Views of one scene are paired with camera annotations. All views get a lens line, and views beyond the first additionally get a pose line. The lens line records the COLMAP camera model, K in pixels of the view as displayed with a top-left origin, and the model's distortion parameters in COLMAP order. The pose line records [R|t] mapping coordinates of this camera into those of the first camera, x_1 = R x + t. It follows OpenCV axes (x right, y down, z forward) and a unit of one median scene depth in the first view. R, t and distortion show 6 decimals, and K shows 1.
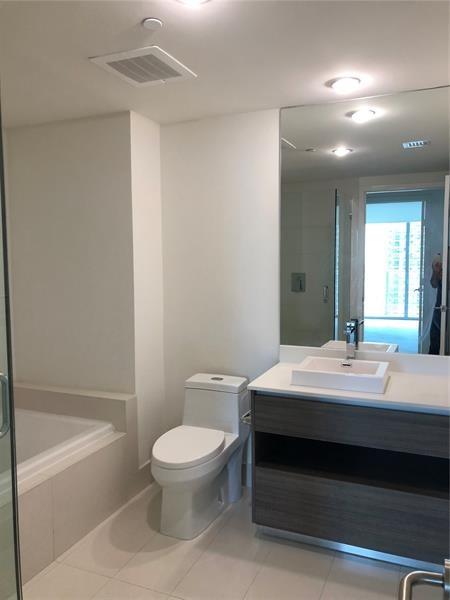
lens RADIAL K [[488.6, 0, 225.0], [0, 488.6, 300.0], [0, 0, 1]] dist [0.049114, -0.096187]
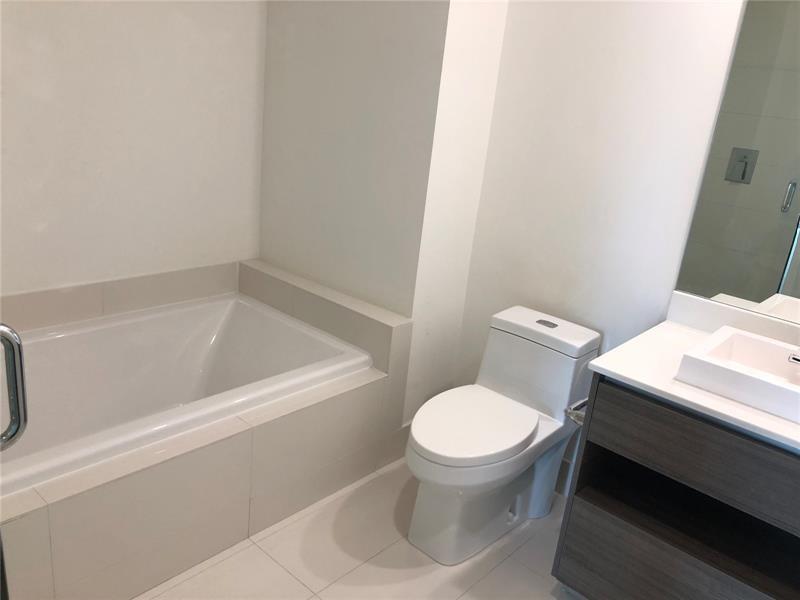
lens RADIAL K [[651.4, 0, 400.0], [0, 651.4, 300.0], [0, 0, 1]] dist [0.049114, -0.096187]
pose [[0.940237, 0.204353, -0.272385, 0.026981], [-0.137350, 0.959547, 0.245773, -0.035164], [0.311591, -0.193673, 0.930270, 0.233342]]
